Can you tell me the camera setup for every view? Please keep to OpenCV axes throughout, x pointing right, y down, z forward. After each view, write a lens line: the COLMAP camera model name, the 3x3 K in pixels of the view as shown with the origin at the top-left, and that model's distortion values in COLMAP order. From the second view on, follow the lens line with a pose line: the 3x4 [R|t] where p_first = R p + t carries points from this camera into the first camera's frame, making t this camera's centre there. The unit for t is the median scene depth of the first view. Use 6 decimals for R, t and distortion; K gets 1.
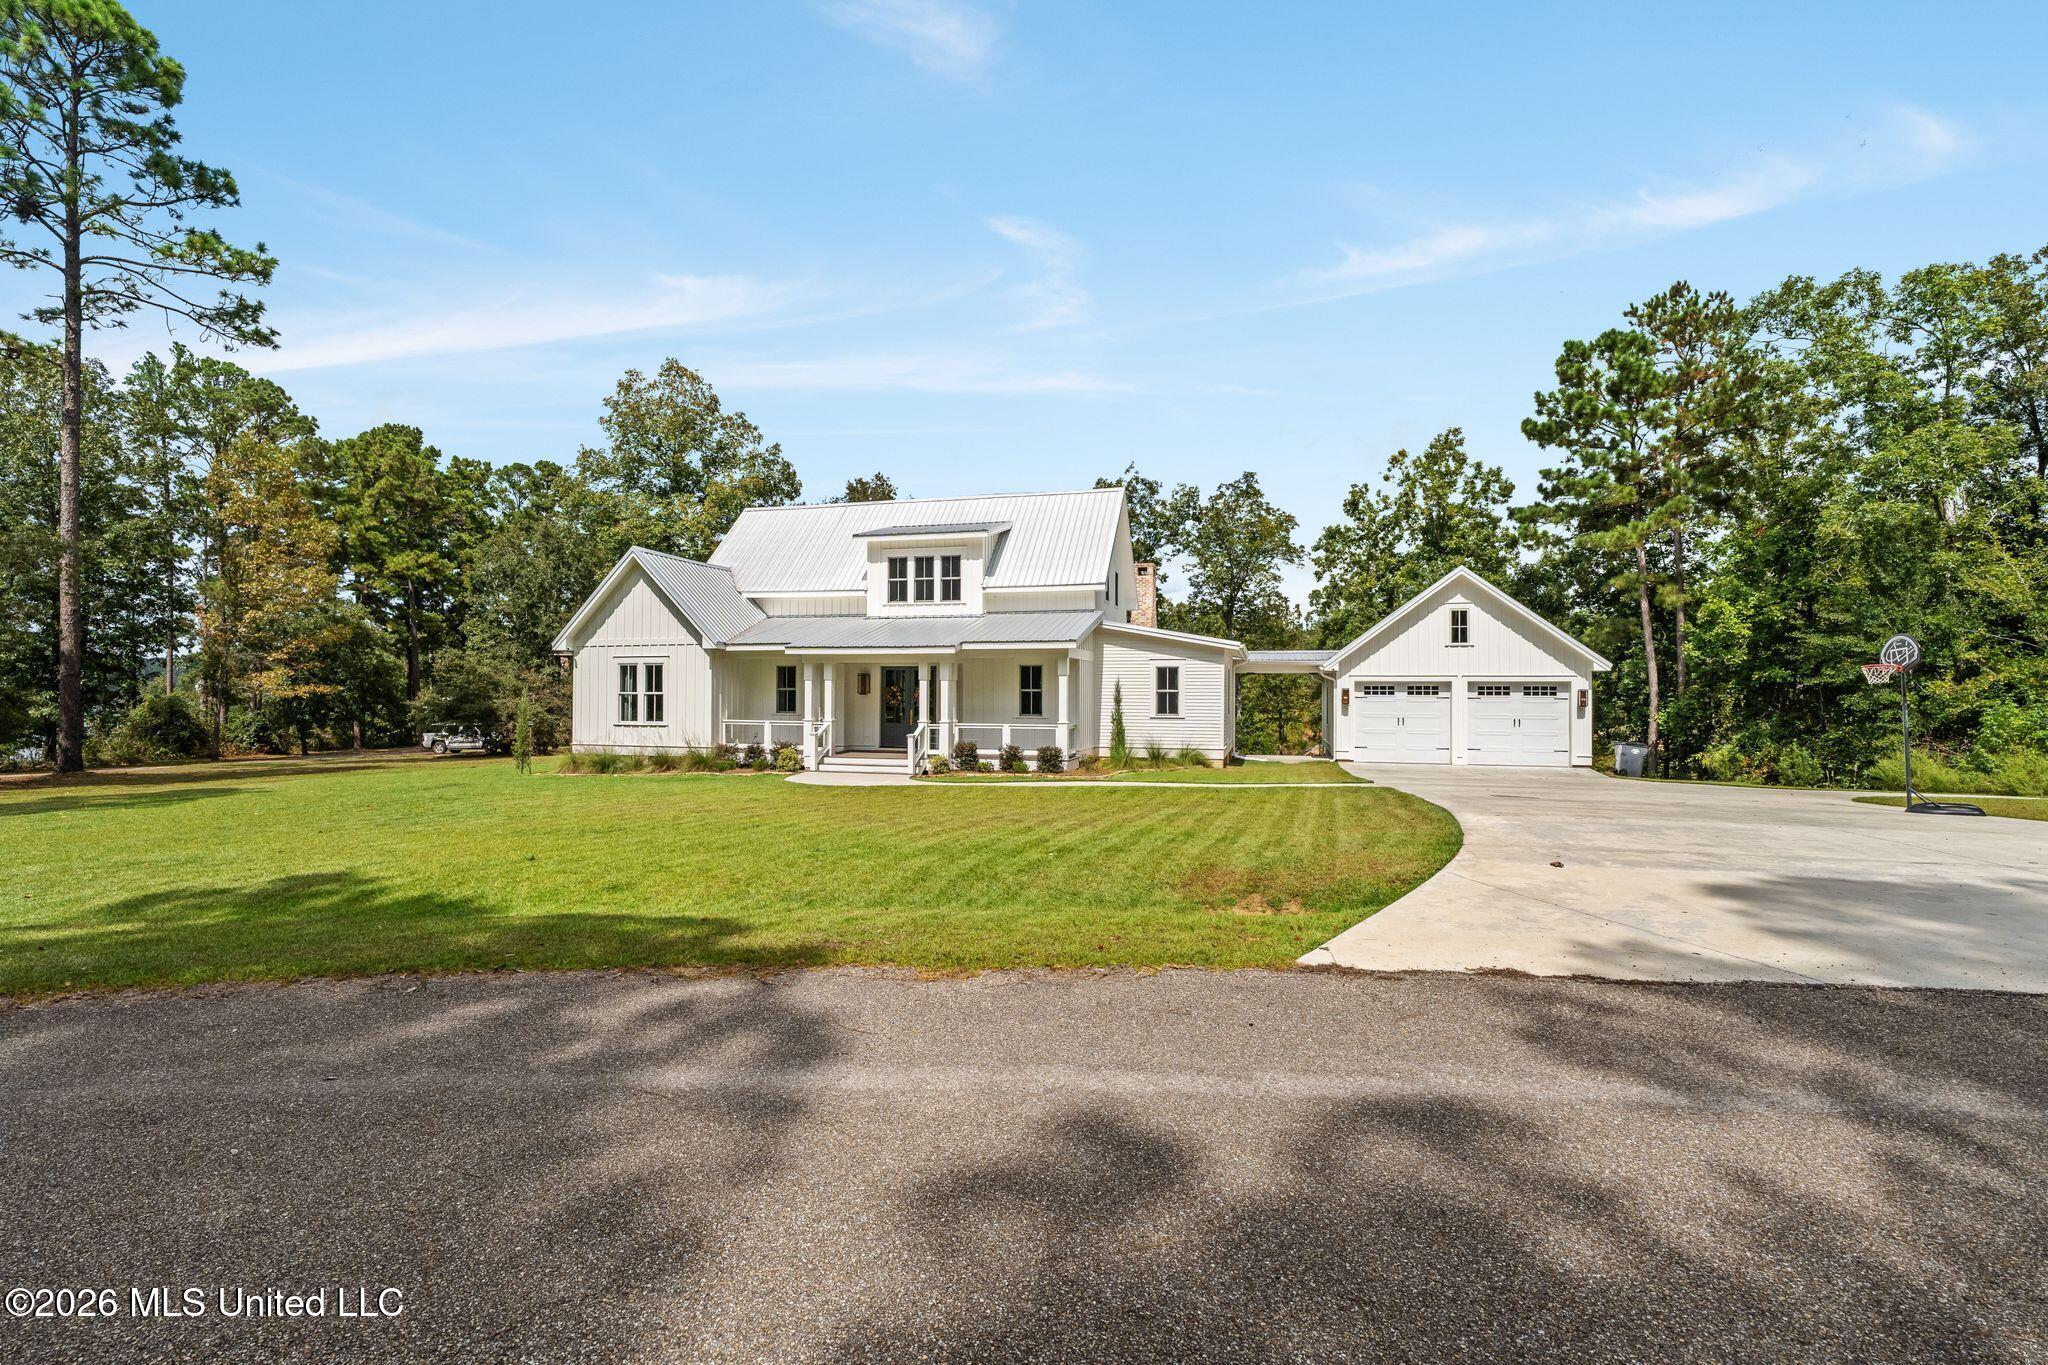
lens RADIAL K [[919.1, 0, 1002.7], [0, 919.1, 699.8], [0, 0, 1]] dist [0.017720, -0.008449]
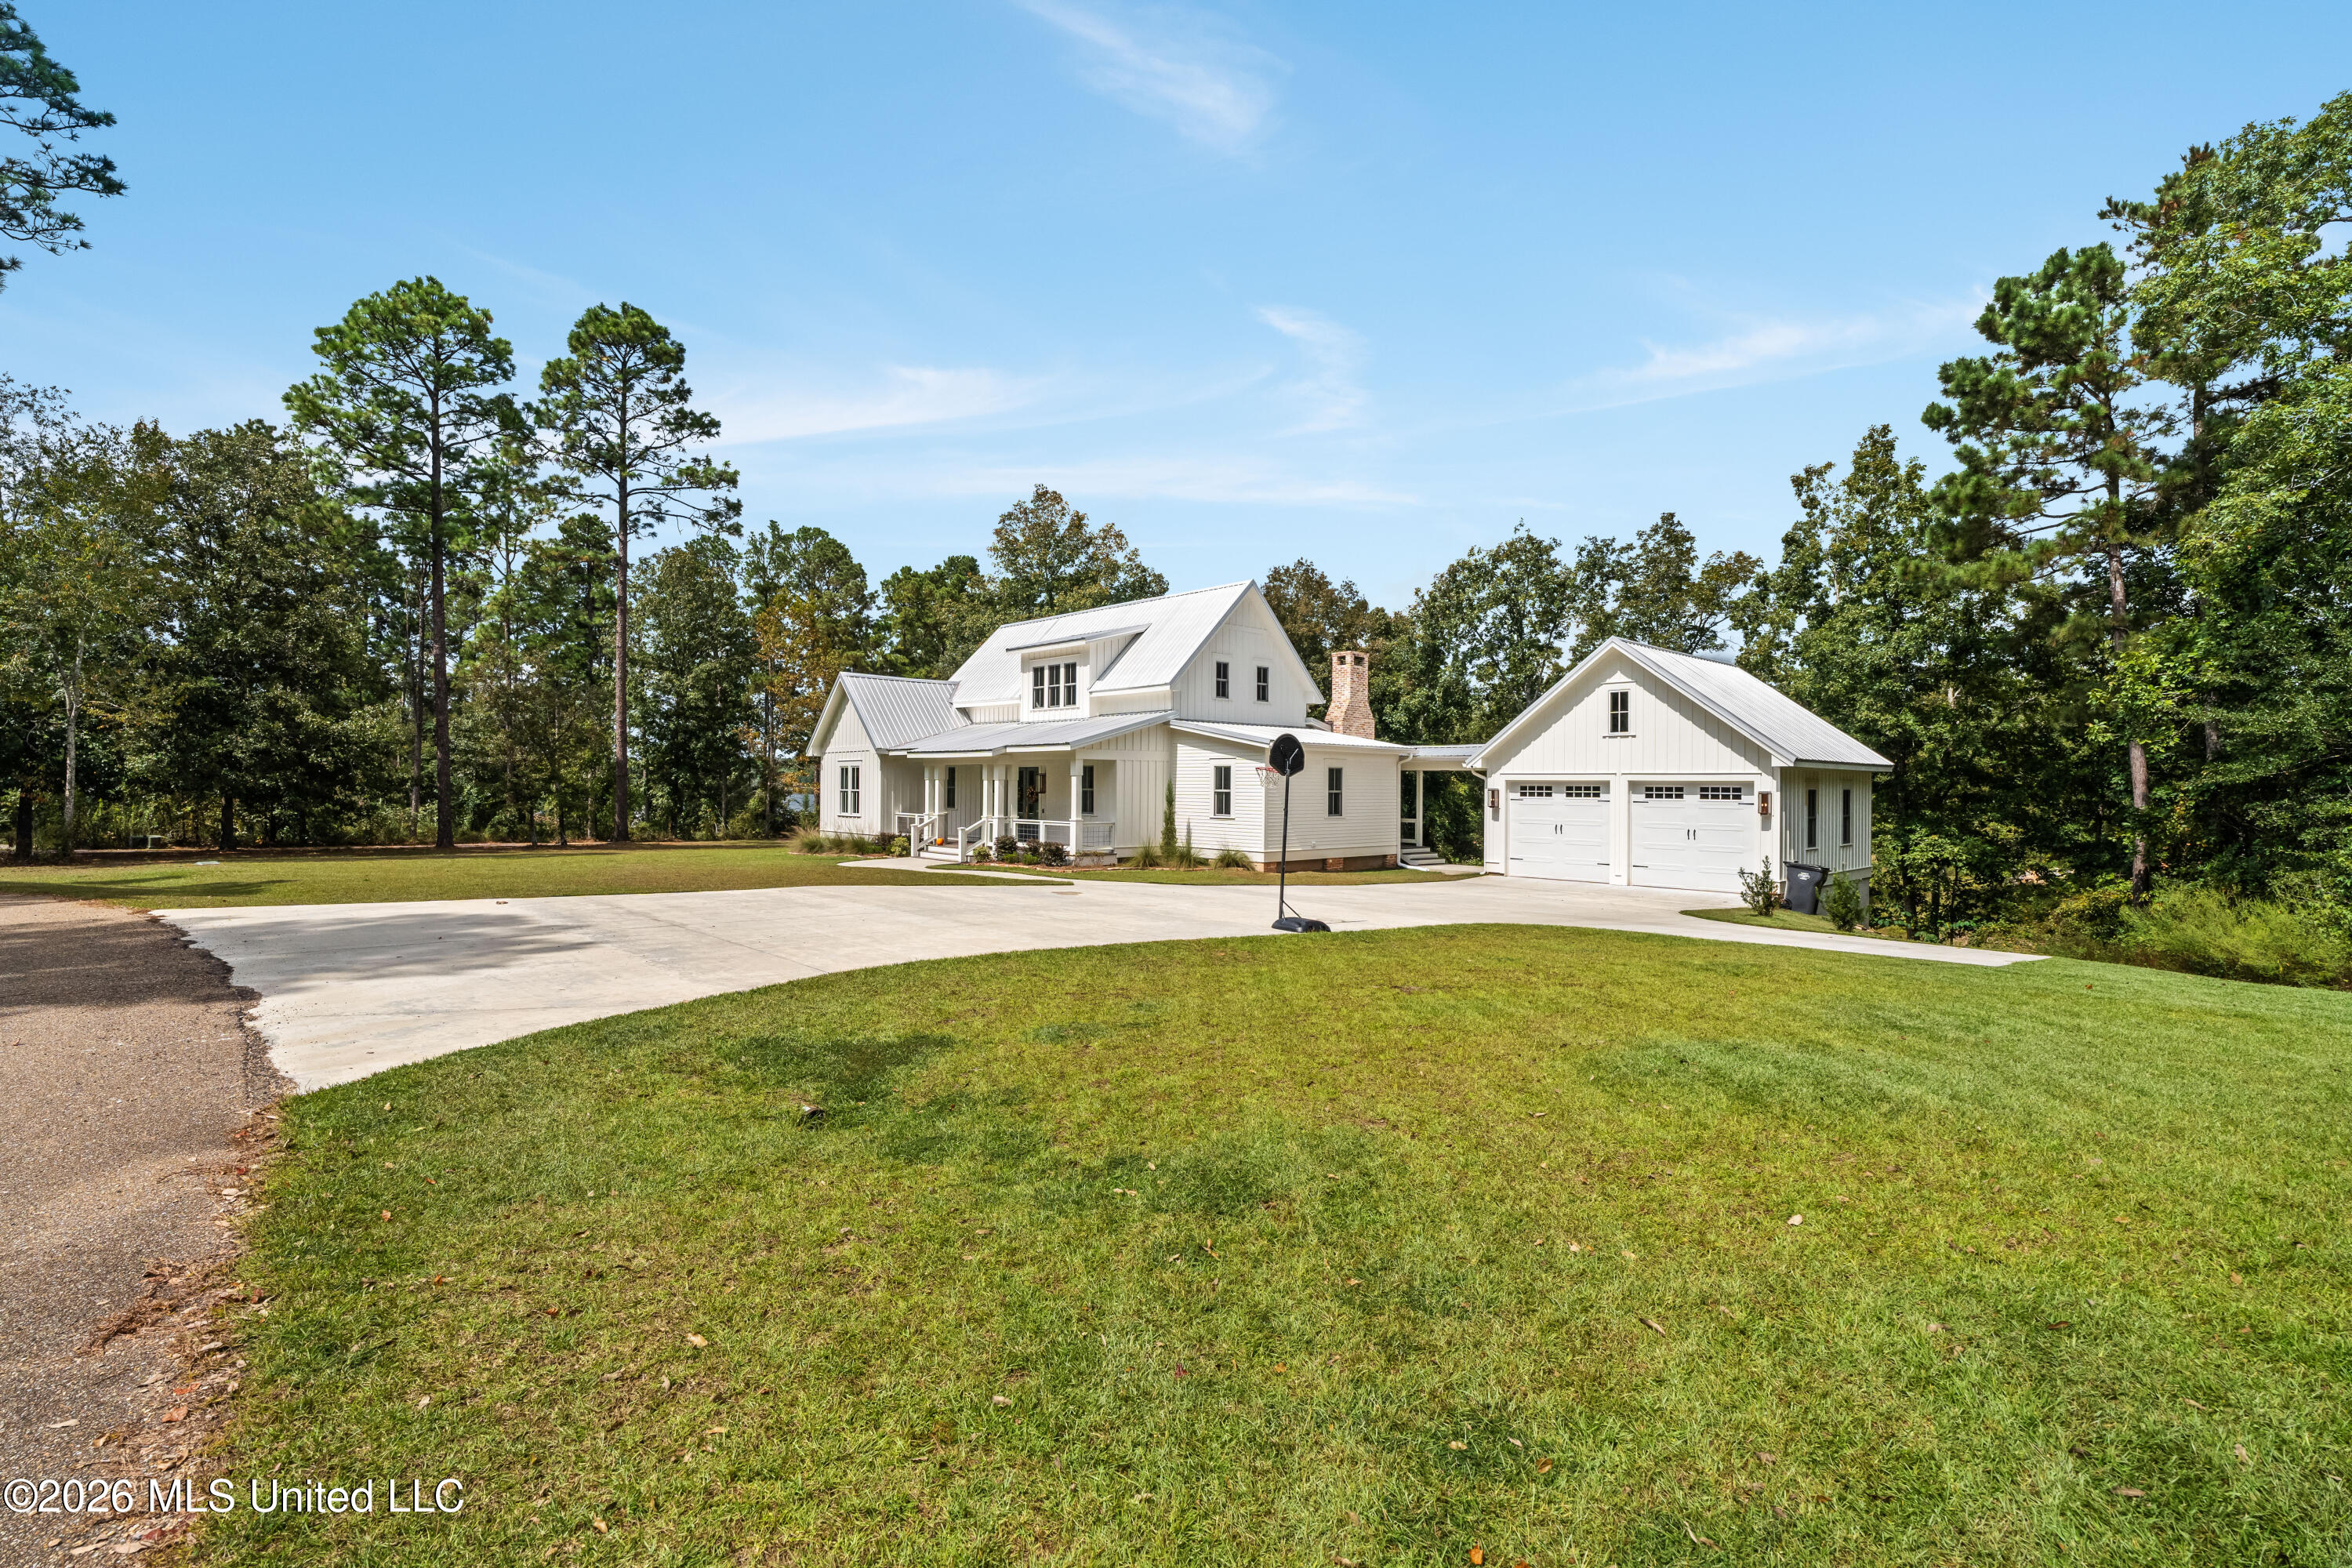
lens RADIAL K [[1055.5, 0, 1151.6], [0, 1055.5, 803.9], [0, 0, 1]] dist [0.017720, -0.008449]
pose [[0.850187, 0.011208, -0.526362, 0.661816], [-0.009826, 0.999937, 0.005421, -0.000787], [0.526390, 0.000564, 0.850243, 0.005983]]
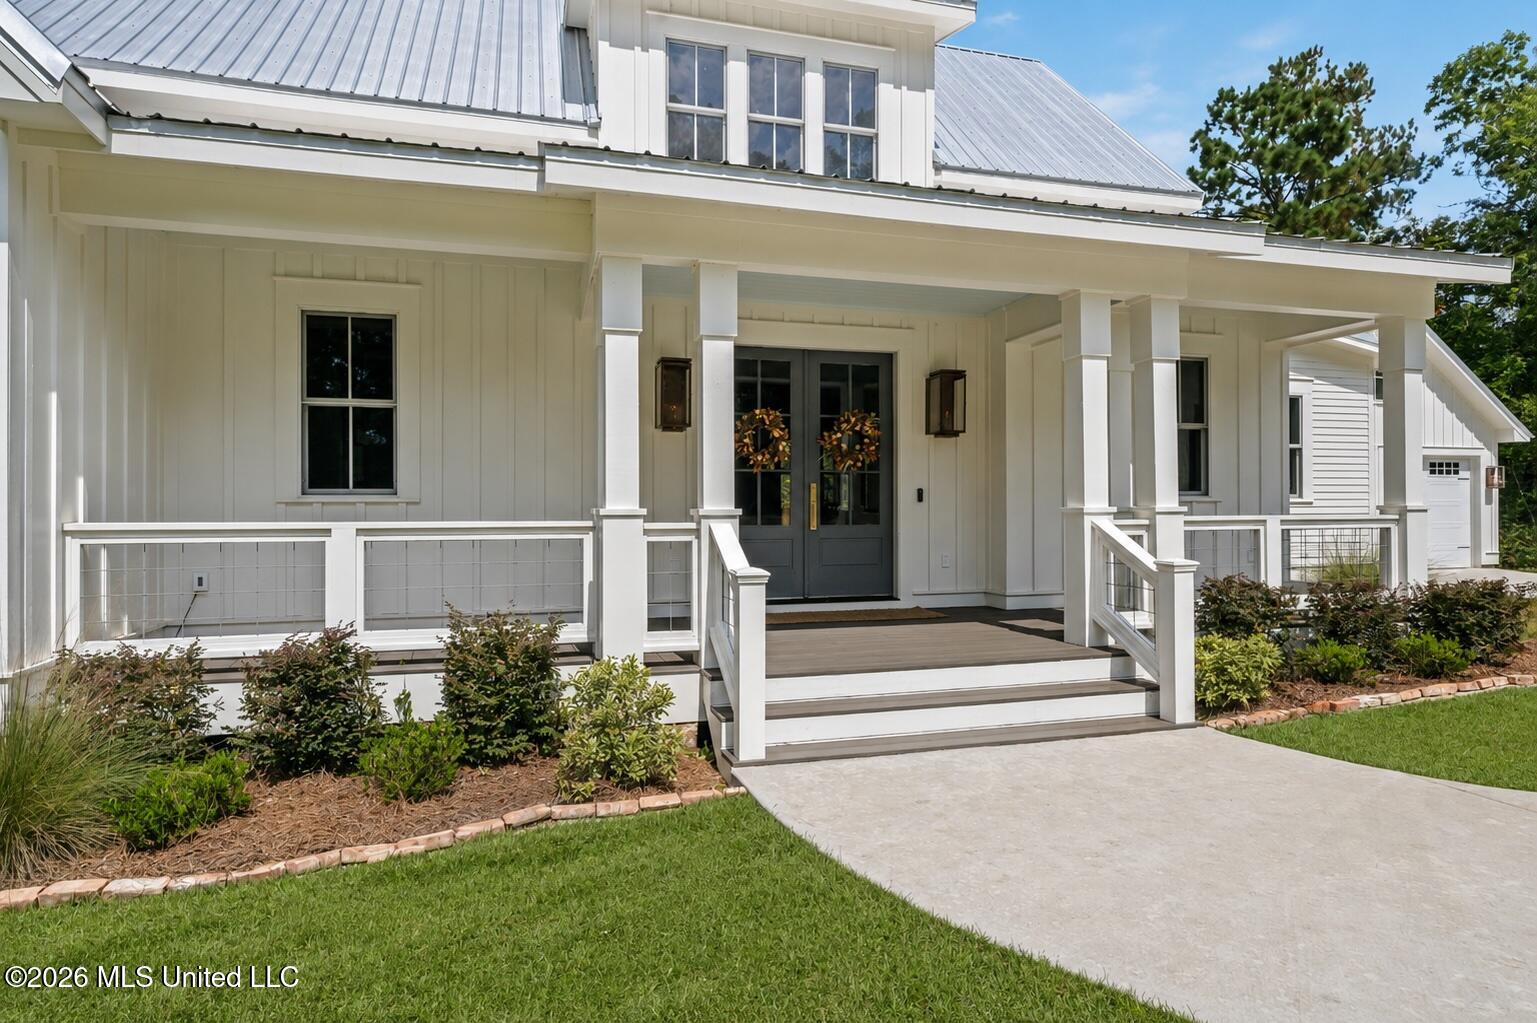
lens RADIAL K [[792.1, 0, 768.5], [0, 792.1, 511.5], [0, 0, 1]] dist [0.003934, -0.000933]
pose [[0.867244, -0.007468, 0.497828, -0.242120], [0.006434, 0.999972, 0.003794, 0.020827], [-0.497842, -0.000087, 0.867268, 0.727393]]
